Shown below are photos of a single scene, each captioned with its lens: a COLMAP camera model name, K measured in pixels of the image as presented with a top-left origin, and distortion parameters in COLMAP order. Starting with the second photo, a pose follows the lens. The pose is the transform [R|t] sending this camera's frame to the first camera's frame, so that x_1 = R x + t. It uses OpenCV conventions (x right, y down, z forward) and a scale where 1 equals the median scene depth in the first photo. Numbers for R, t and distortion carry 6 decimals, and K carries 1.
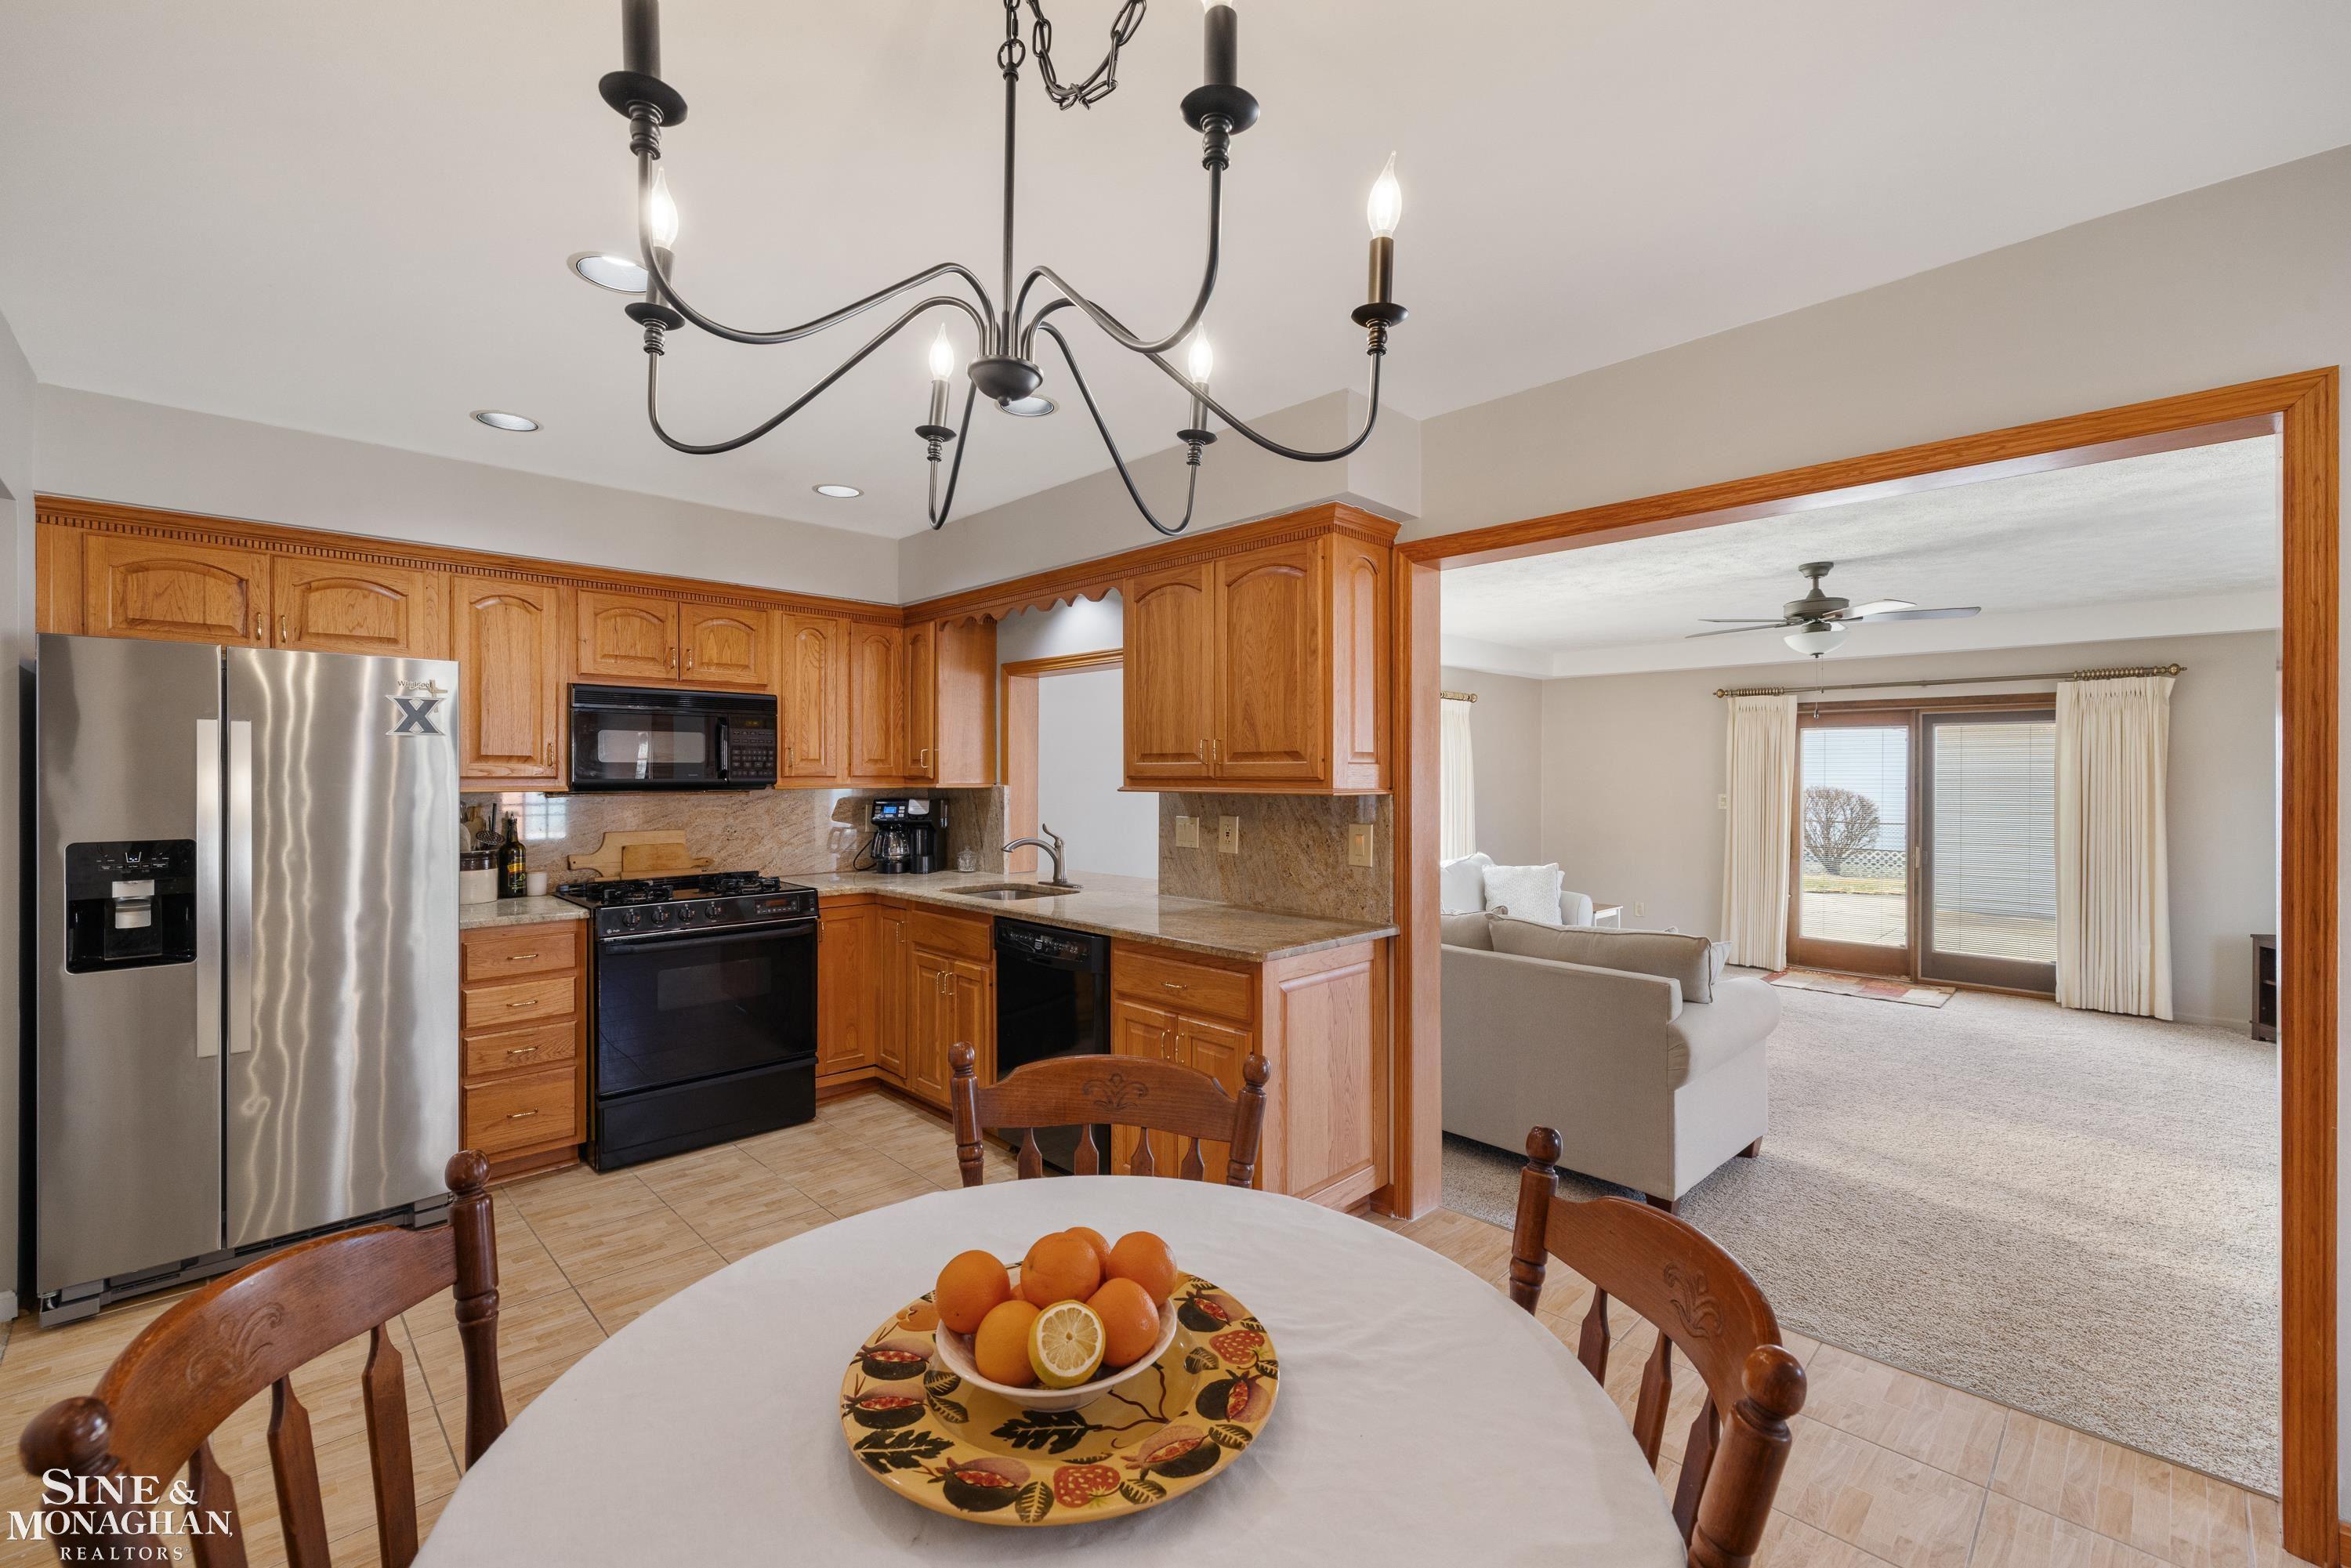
lens RADIAL K [[1002.3, 0, 1189.5], [0, 1002.3, 772.6], [0, 0, 1]] dist [-0.000703, 0.001556]
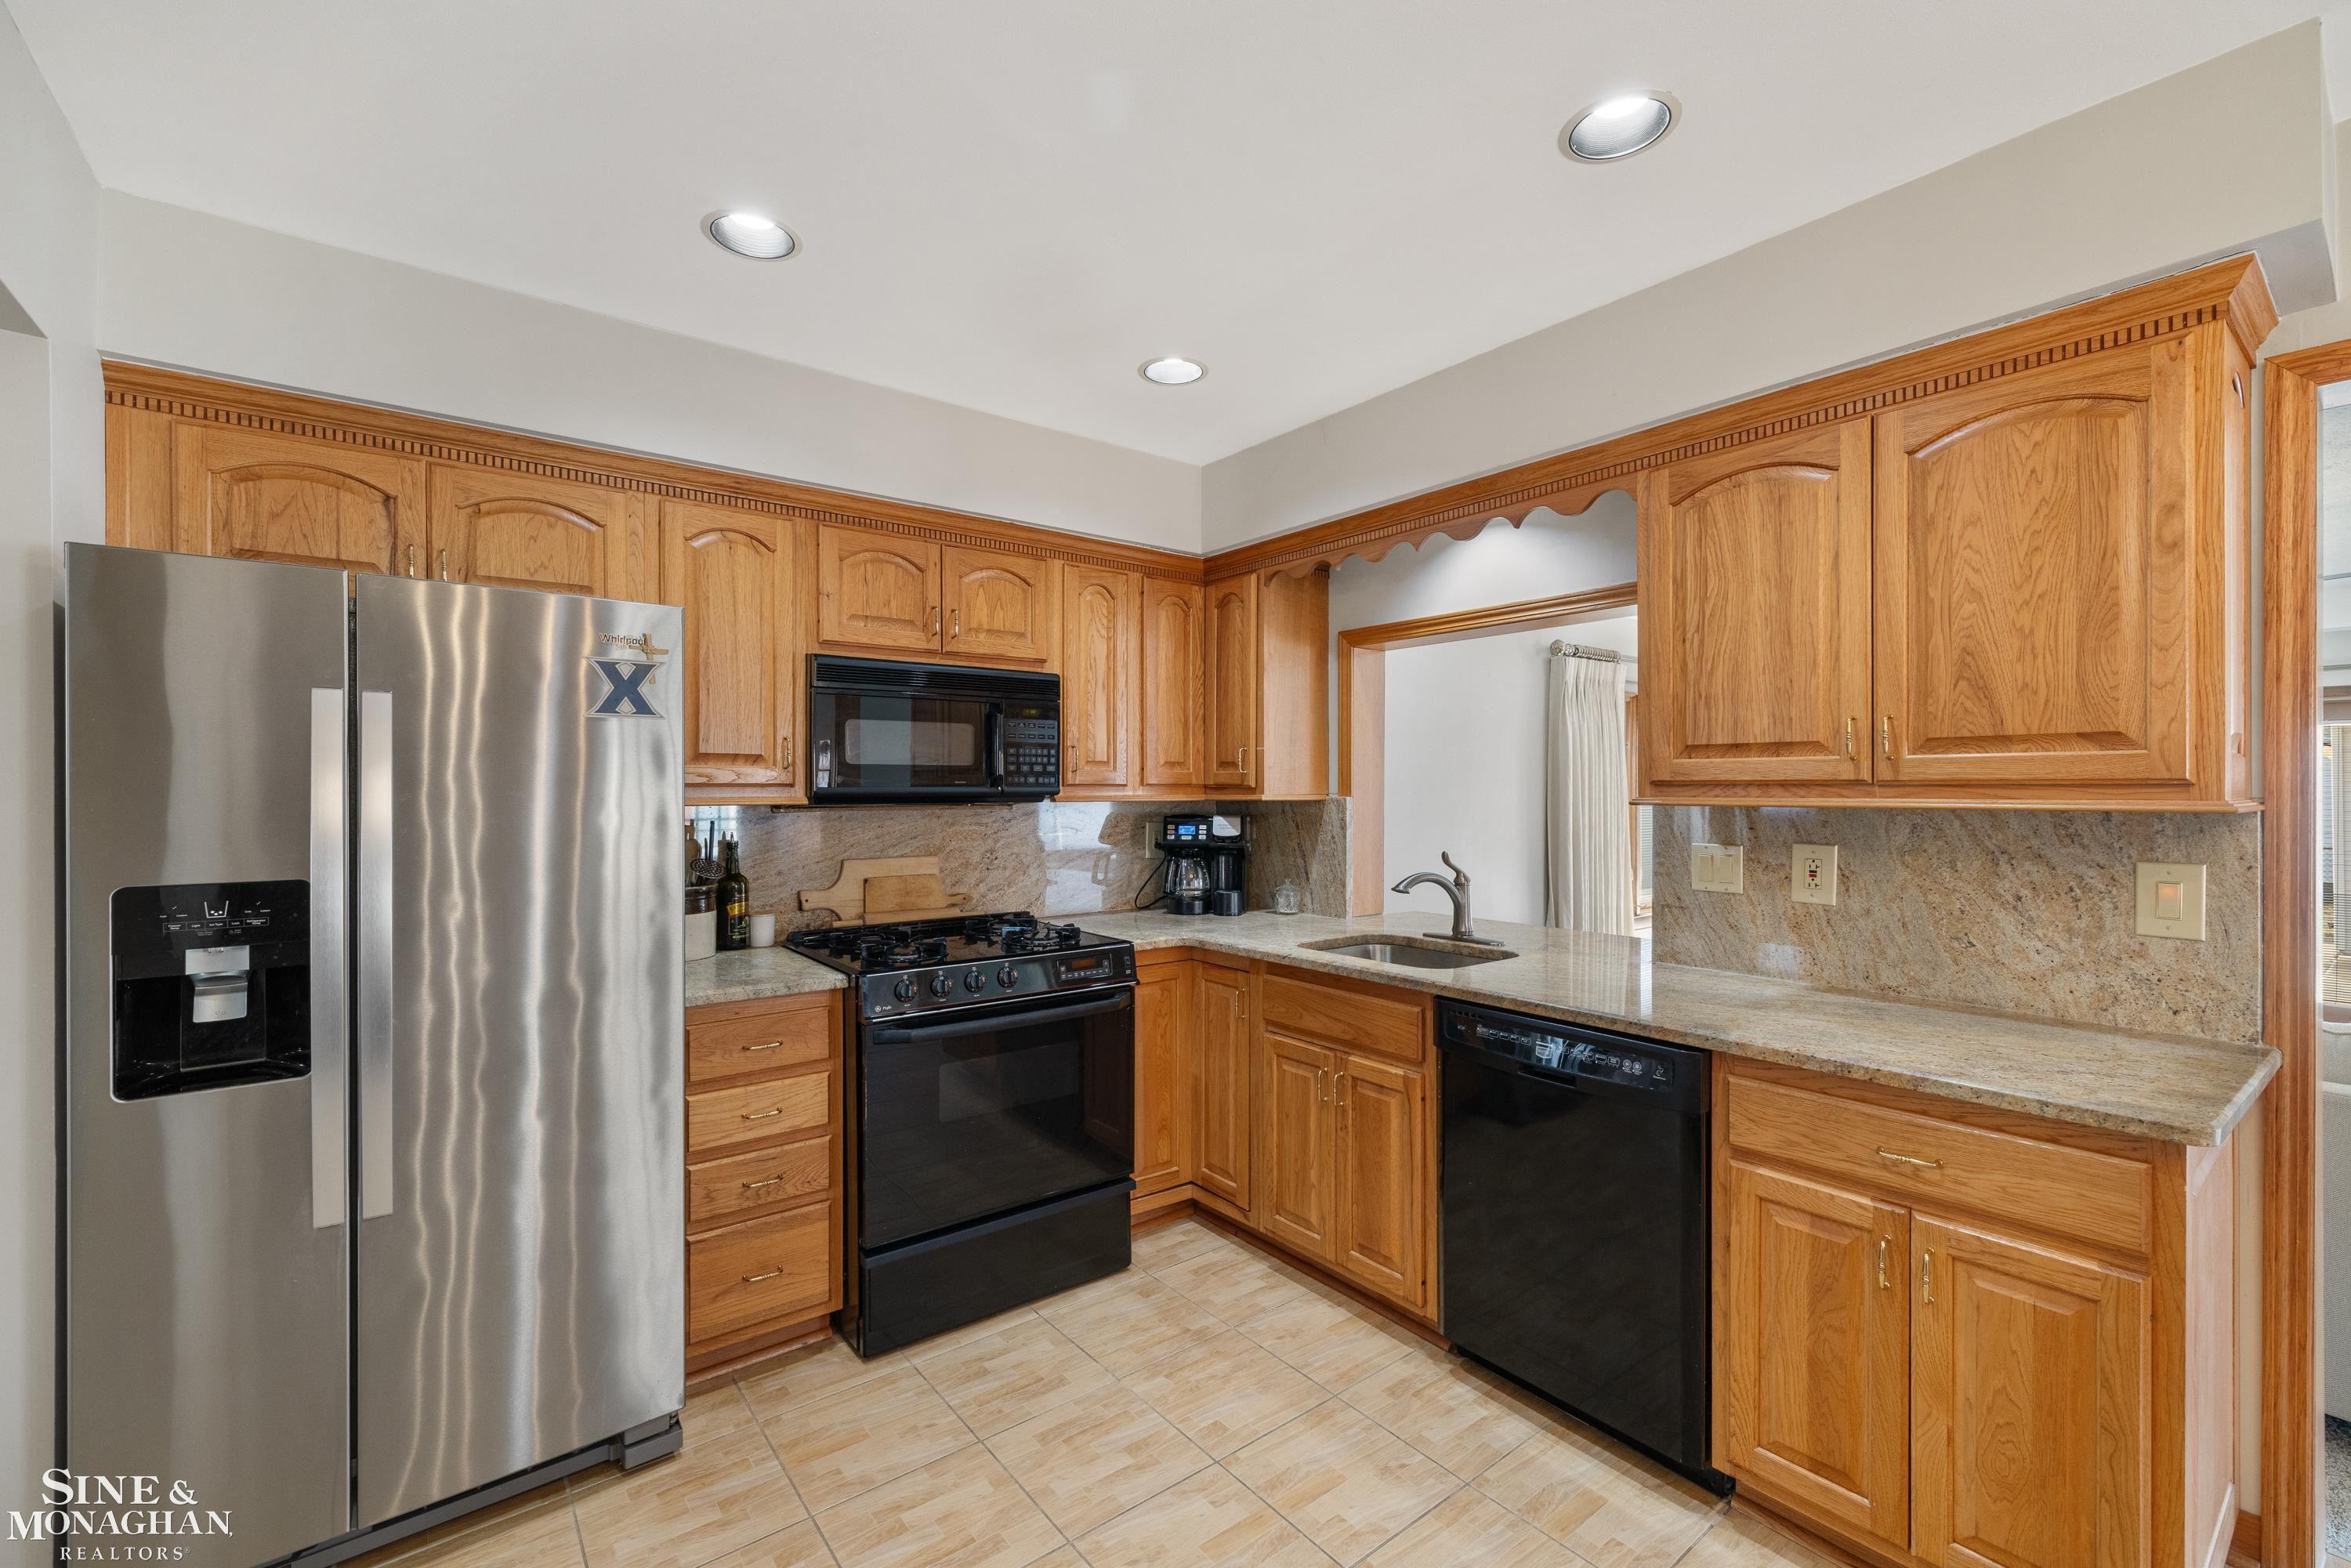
lens RADIAL K [[1002.3, 0, 1174.8], [0, 1002.3, 788.3], [0, 0, 1]] dist [-0.000703, 0.001556]
pose [[0.992881, -0.001207, -0.119104, -0.270565], [0.001379, 0.999998, 0.001357, 0.006571], [0.119102, -0.001512, 0.992881, 0.315322]]
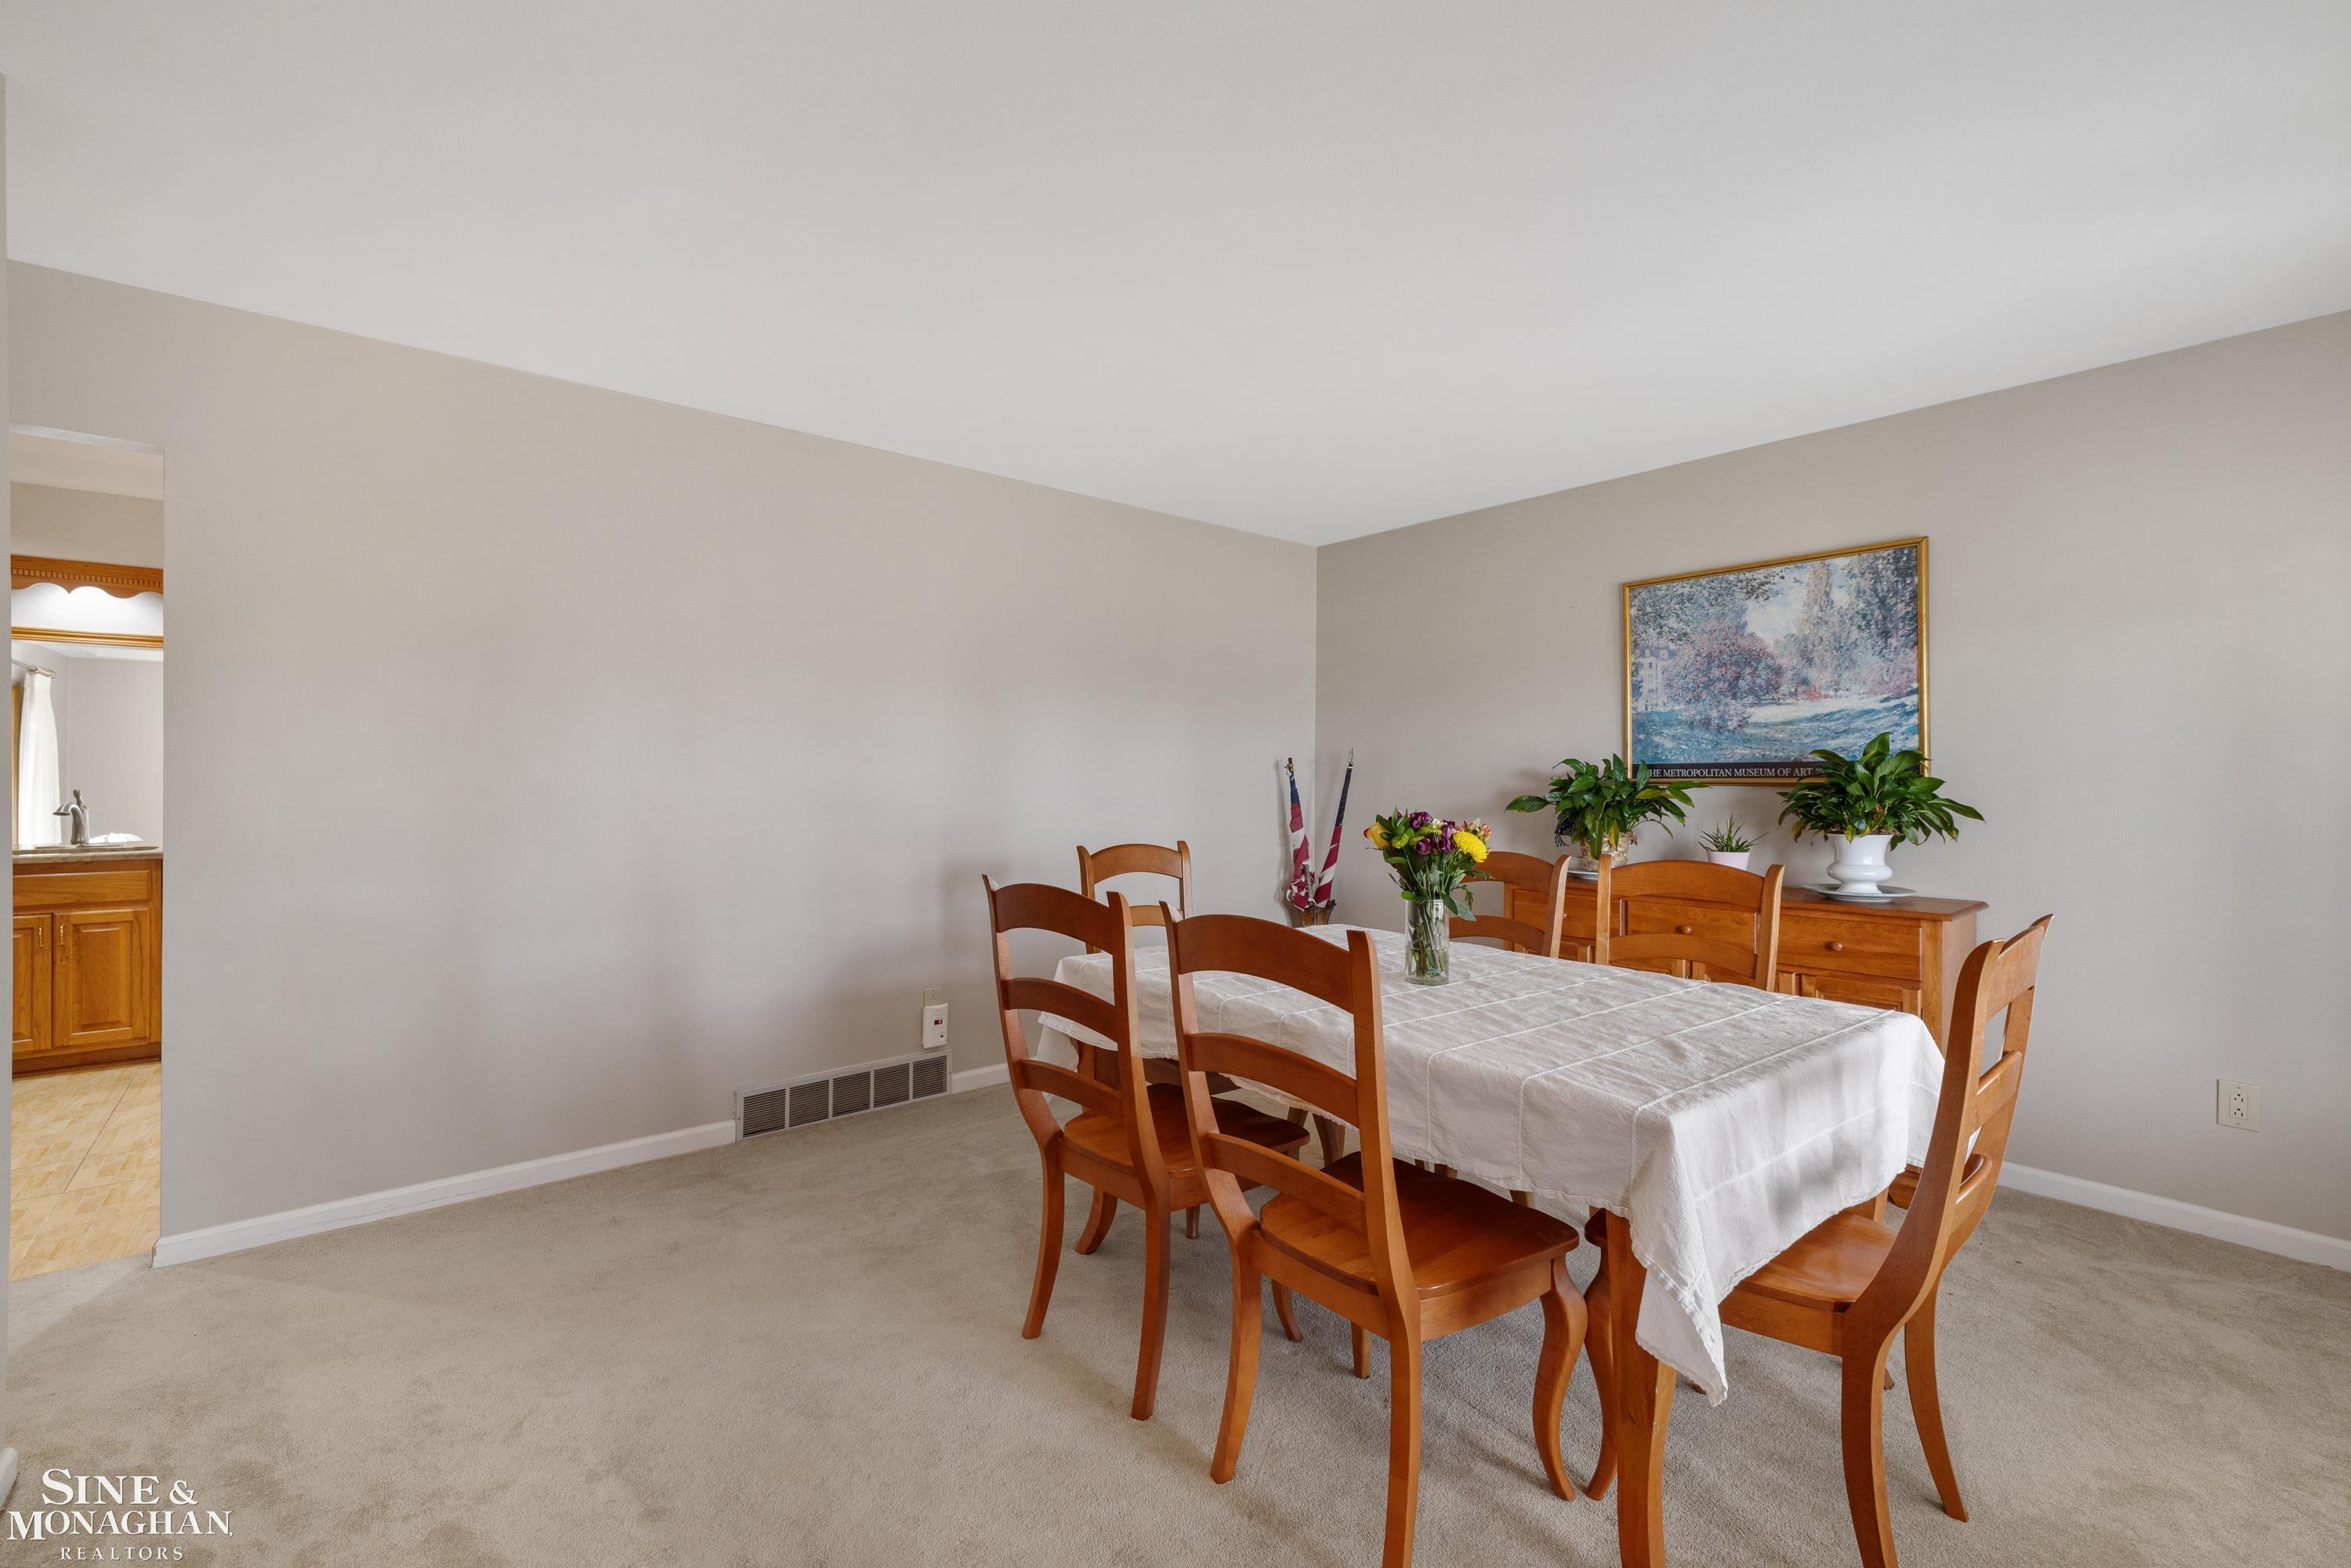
lens RADIAL K [[1002.3, 0, 1180.4], [0, 1002.3, 780.6], [0, 0, 1]] dist [-0.000703, 0.001556]
pose [[0.073393, -0.004848, 0.997291, -1.232388], [-0.005203, 0.999973, 0.005244, 0.033876], [-0.997290, -0.005574, 0.073365, -0.278115]]
